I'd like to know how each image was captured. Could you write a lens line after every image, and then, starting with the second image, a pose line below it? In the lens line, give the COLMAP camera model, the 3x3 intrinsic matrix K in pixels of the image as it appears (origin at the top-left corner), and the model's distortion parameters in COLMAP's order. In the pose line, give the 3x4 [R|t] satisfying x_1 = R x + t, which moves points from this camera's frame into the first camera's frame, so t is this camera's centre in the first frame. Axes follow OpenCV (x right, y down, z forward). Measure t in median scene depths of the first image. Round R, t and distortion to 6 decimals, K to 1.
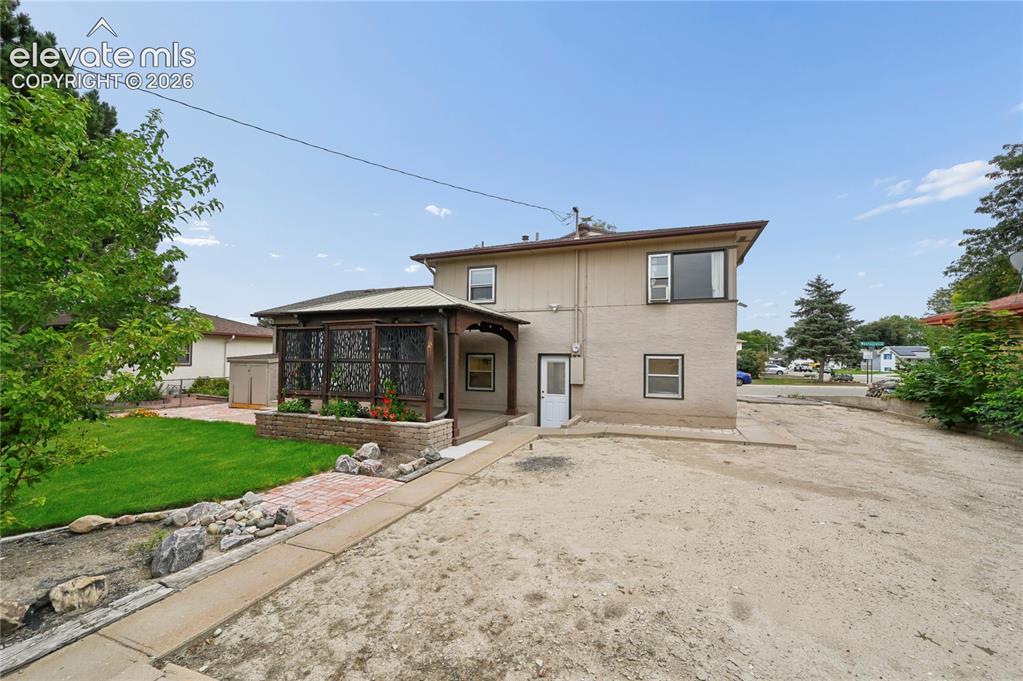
lens RADIAL K [[411.7, 0, 513.0], [0, 411.7, 346.3], [0, 0, 1]] dist [-0.000811, -0.000052]
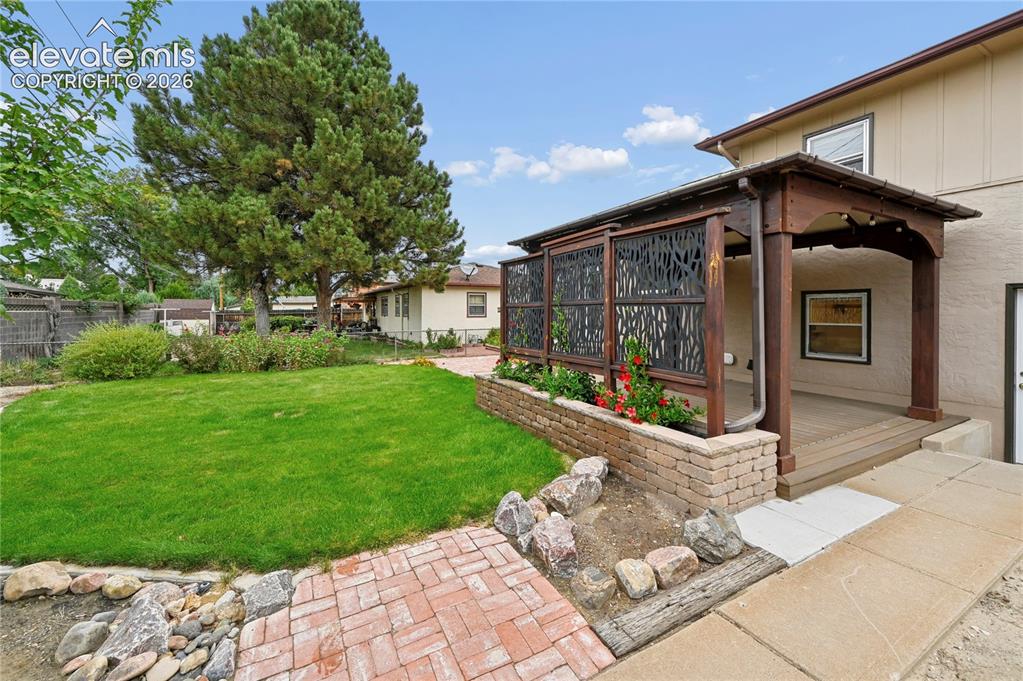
lens RADIAL K [[411.7, 0, 517.8], [0, 411.7, 316.8], [0, 0, 1]] dist [-0.000811, -0.000052]
pose [[0.766971, -0.002157, -0.641678, -0.080441], [0.027759, 0.999170, 0.029820, 0.036907], [0.641081, -0.040684, 0.766394, 0.515339]]
